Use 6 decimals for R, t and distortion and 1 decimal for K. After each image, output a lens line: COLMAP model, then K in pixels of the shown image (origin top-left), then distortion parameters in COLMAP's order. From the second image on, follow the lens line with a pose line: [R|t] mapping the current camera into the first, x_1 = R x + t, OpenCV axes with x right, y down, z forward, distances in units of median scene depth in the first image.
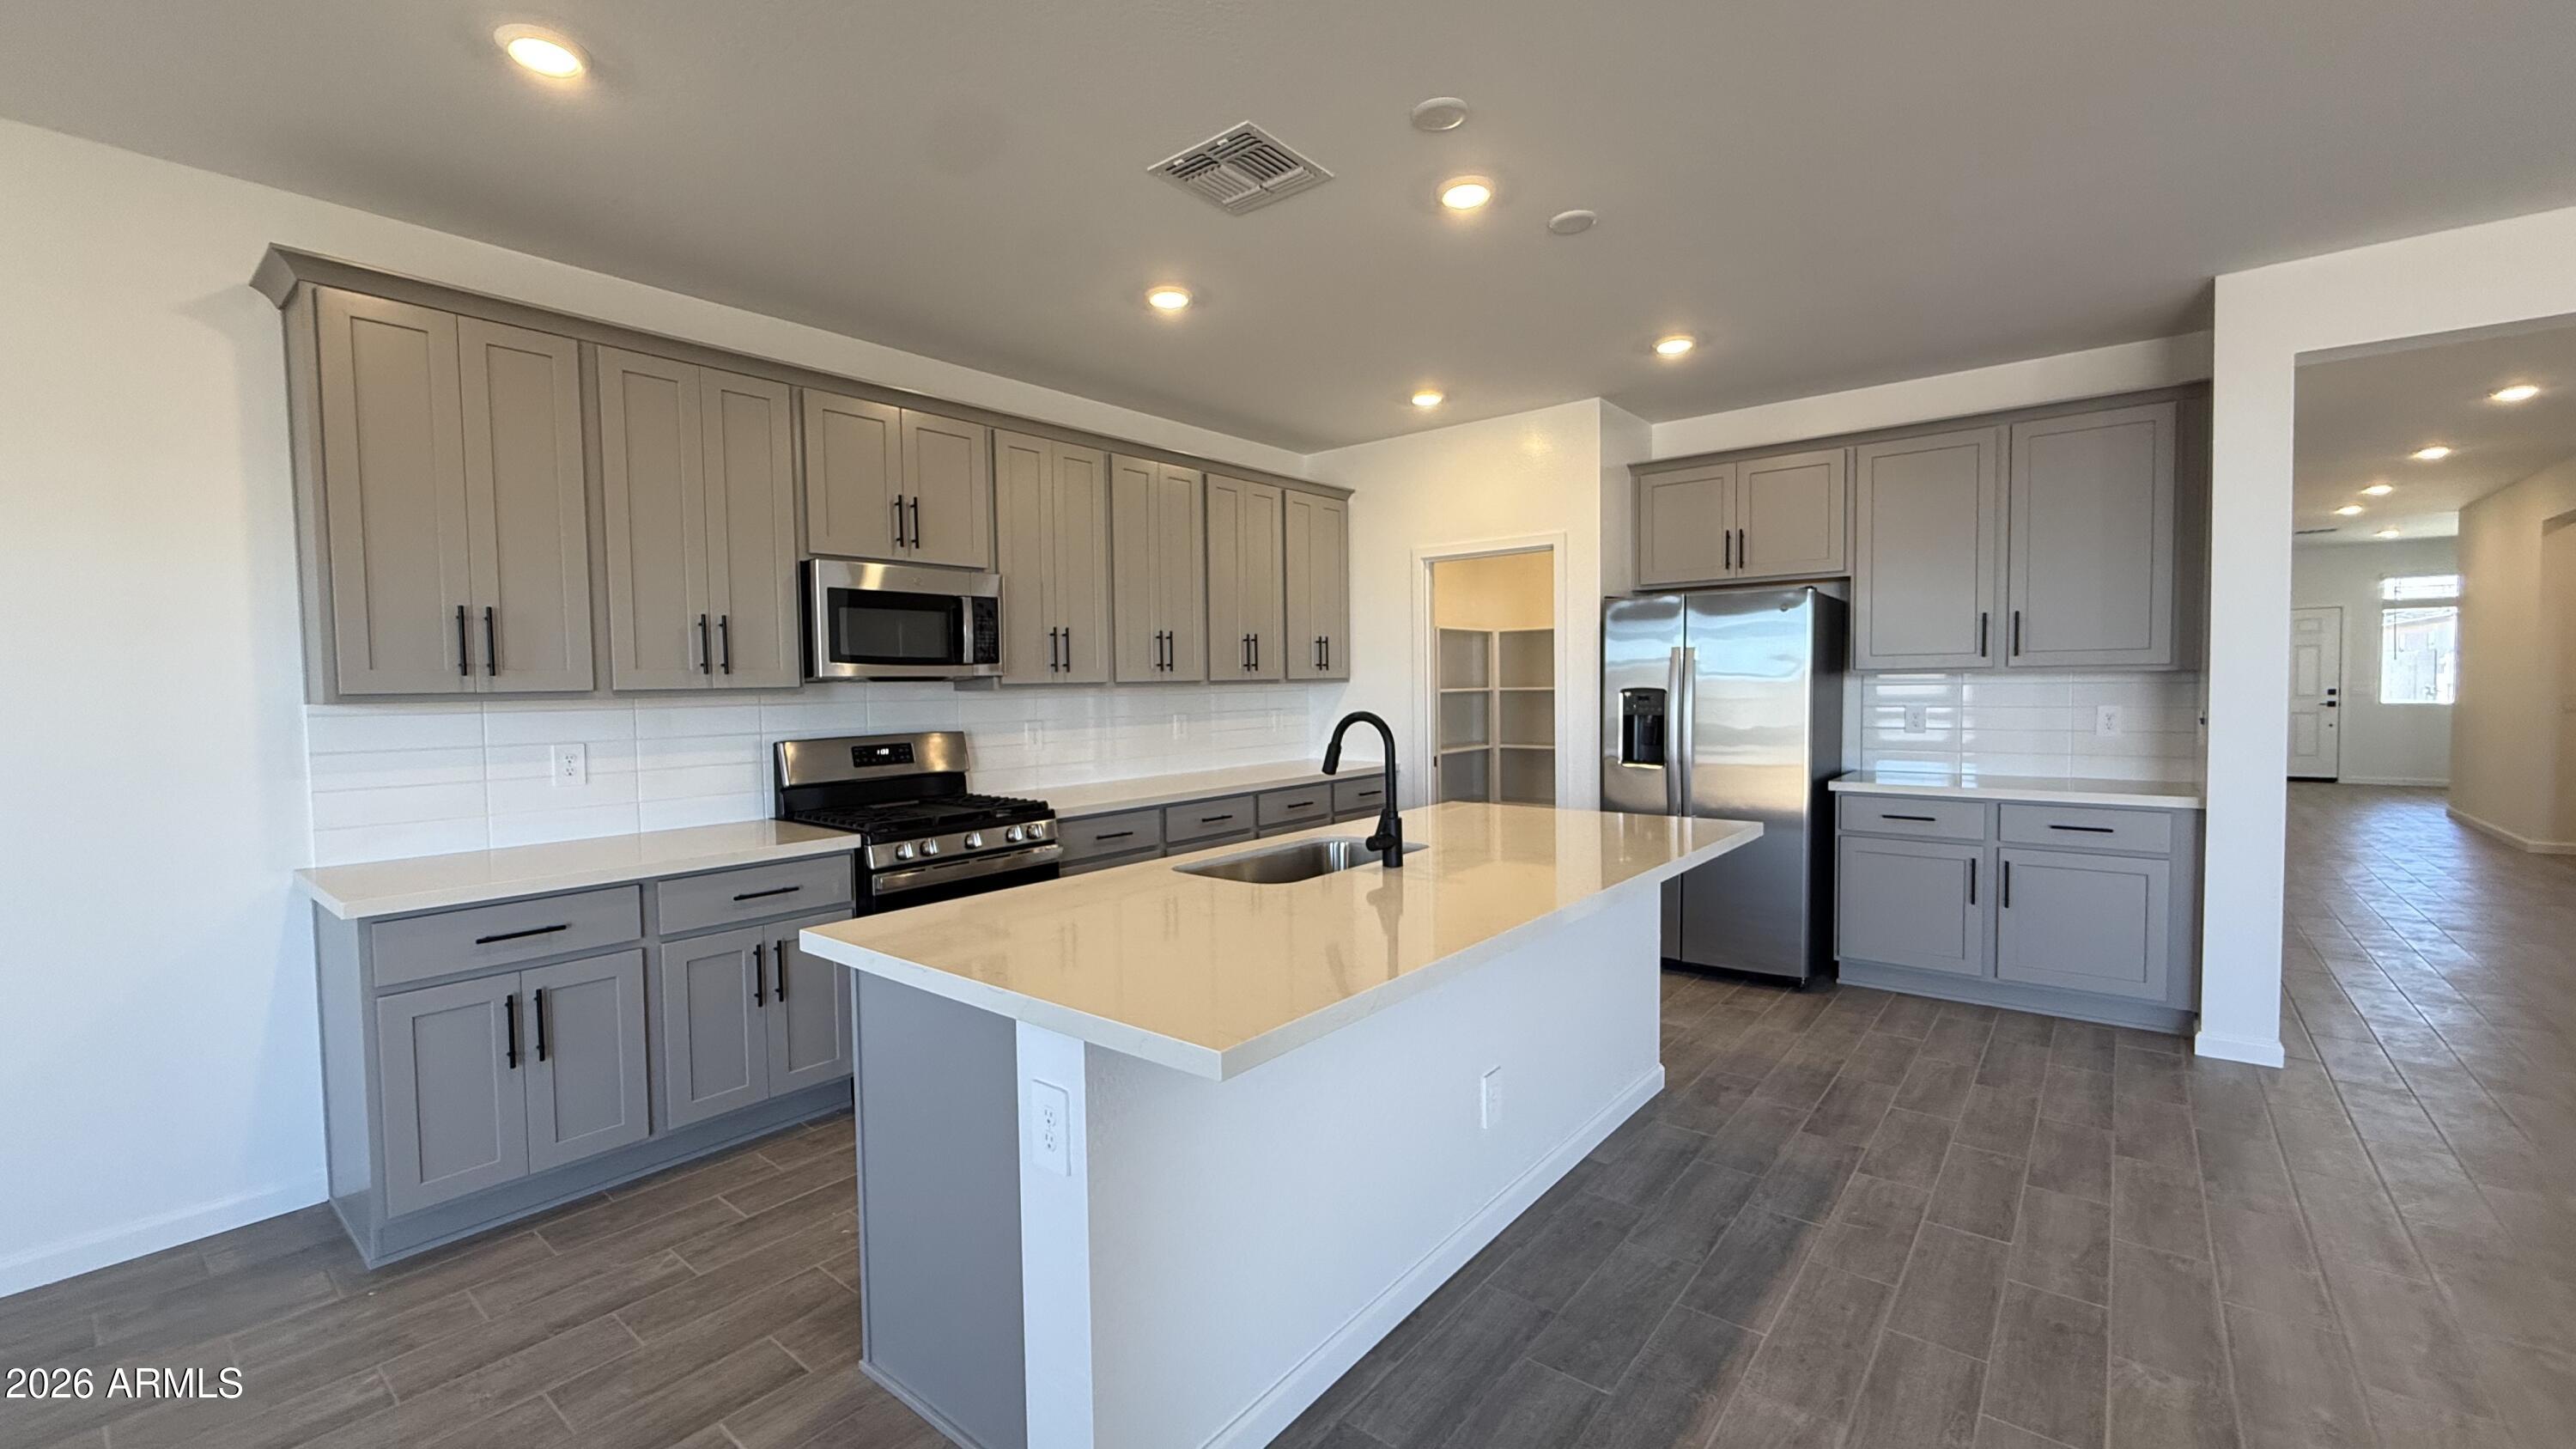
lens RADIAL K [[1029.7, 0, 1285.7], [0, 1029.7, 735.4], [0, 0, 1]] dist [-0.003527, 0.000035]
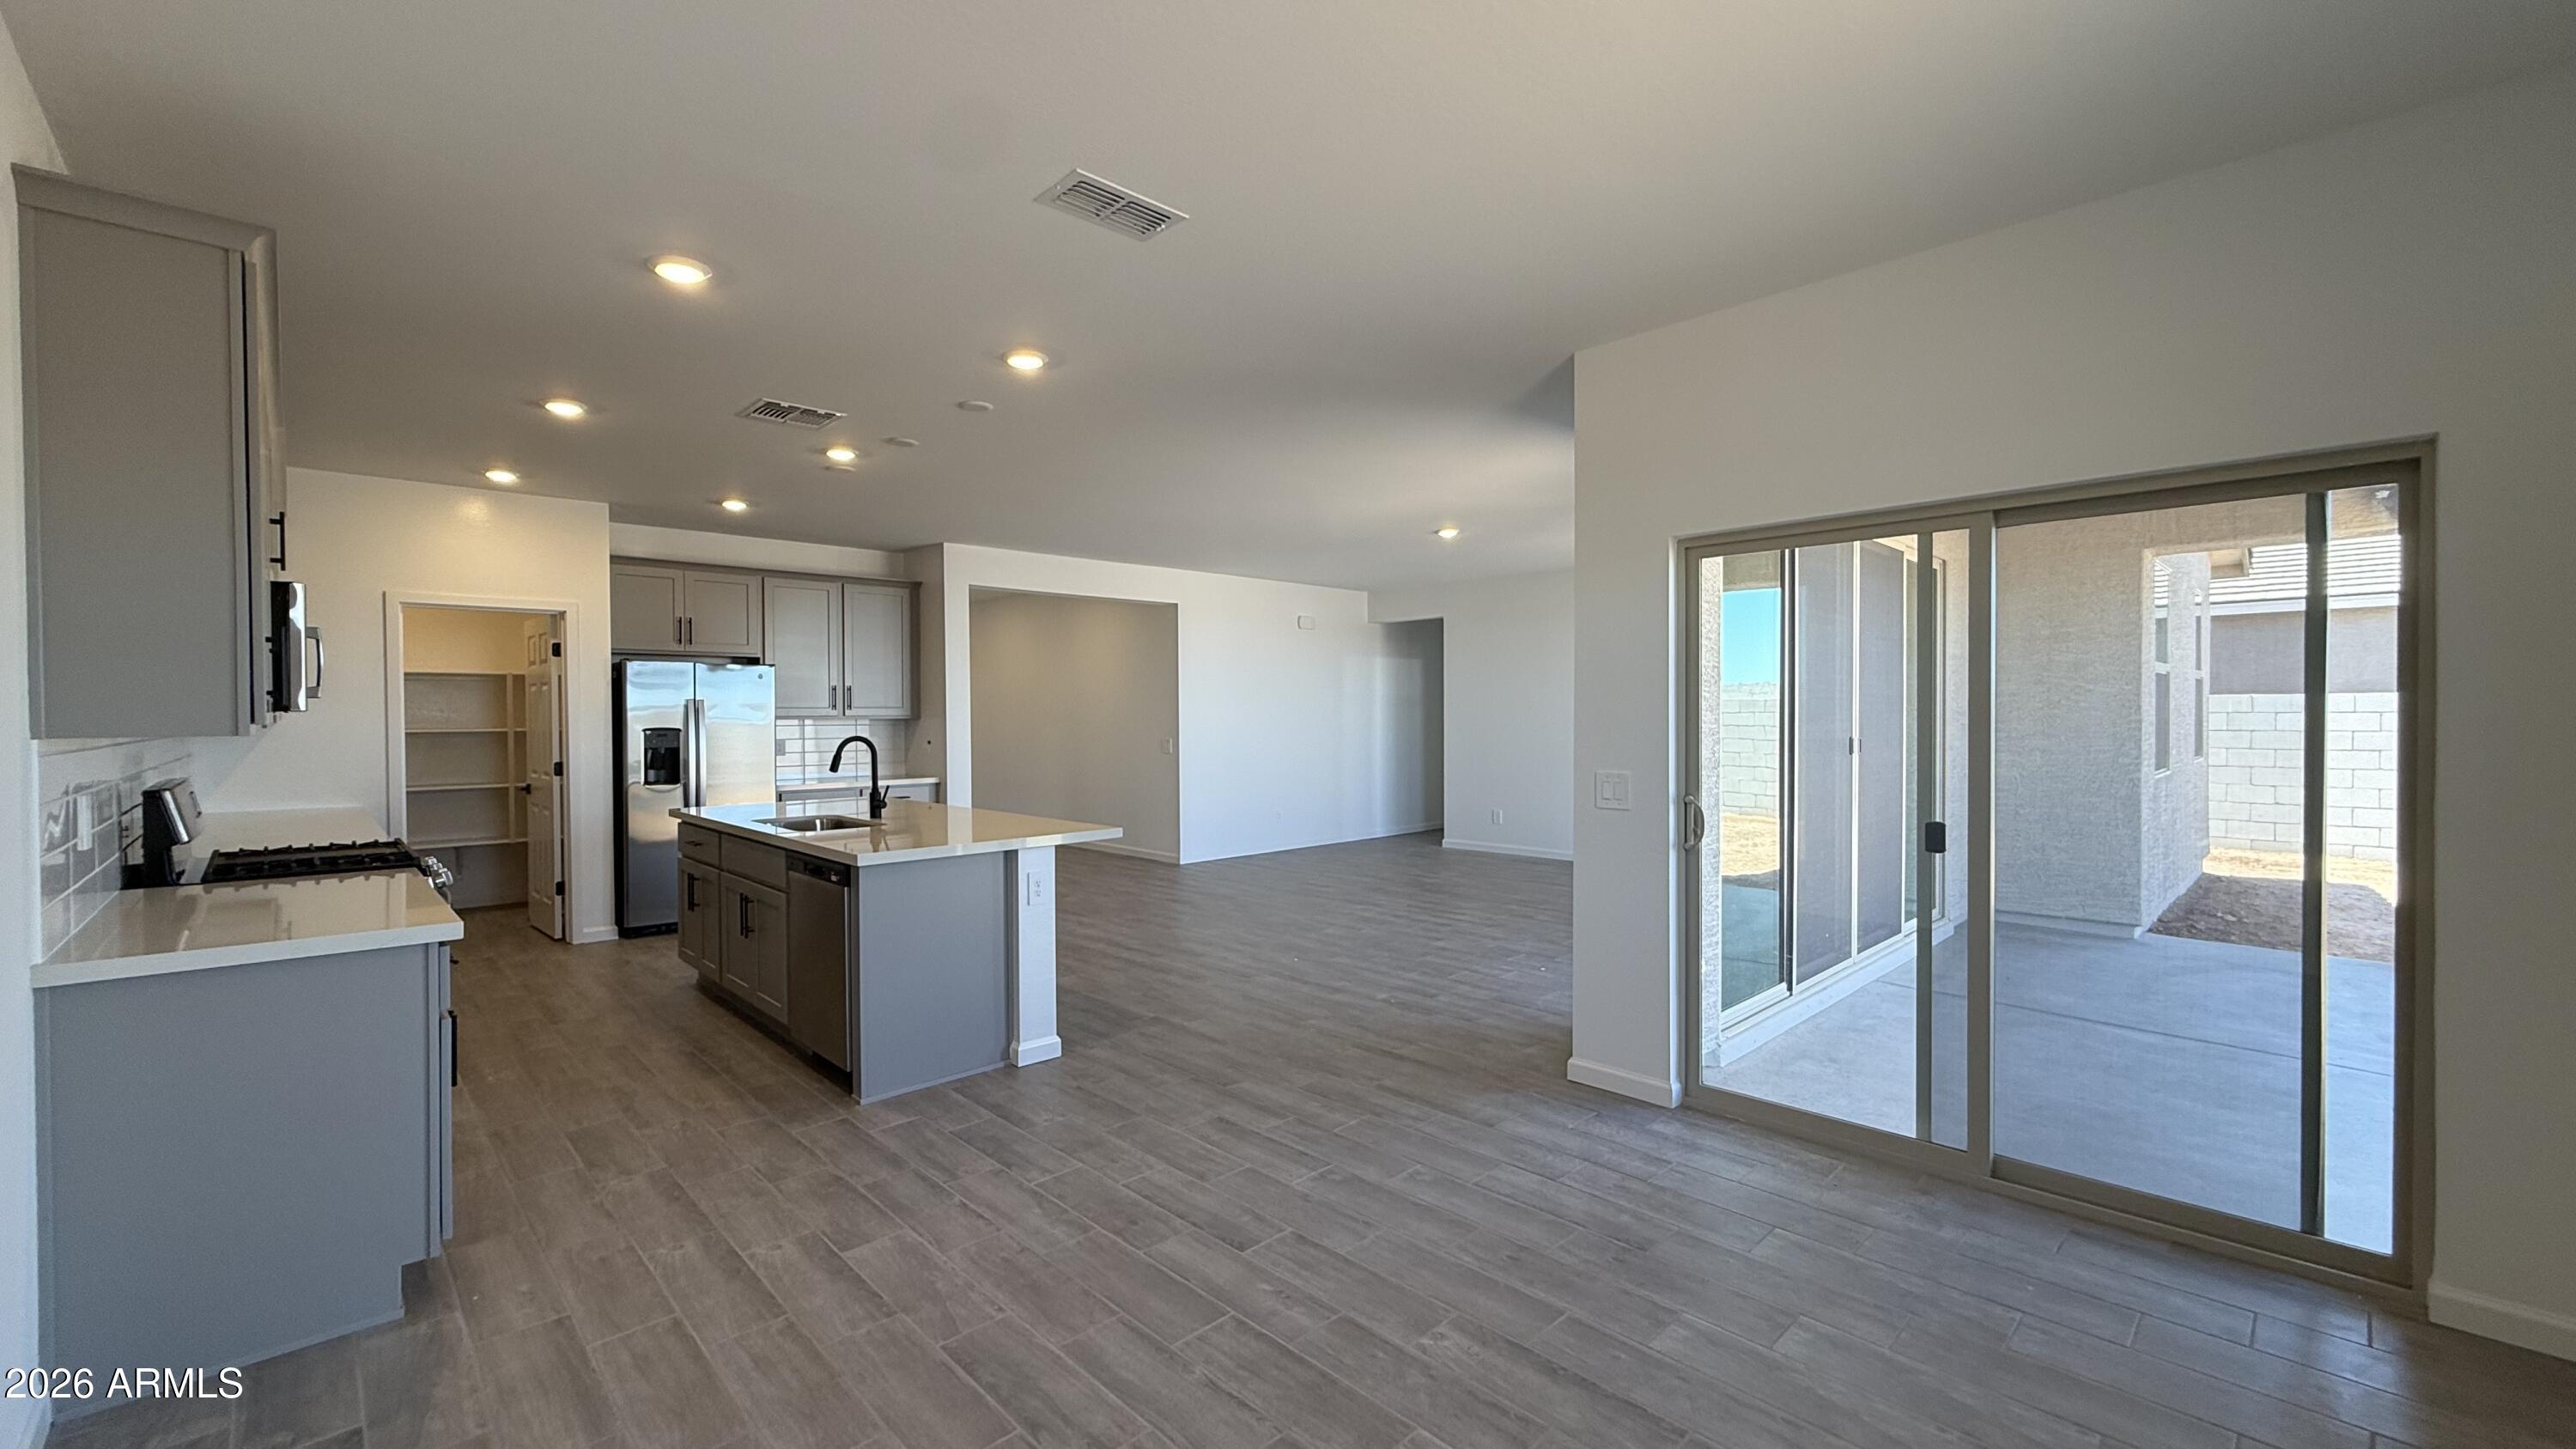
lens RADIAL K [[1029.7, 0, 1285.8], [0, 1029.7, 722.7], [0, 0, 1]] dist [-0.003527, 0.000035]
pose [[0.123833, 0.004821, 0.992291, -1.210688], [0.056650, 0.998323, -0.011920, 0.013782], [-0.990685, 0.057690, 0.123352, 0.014657]]
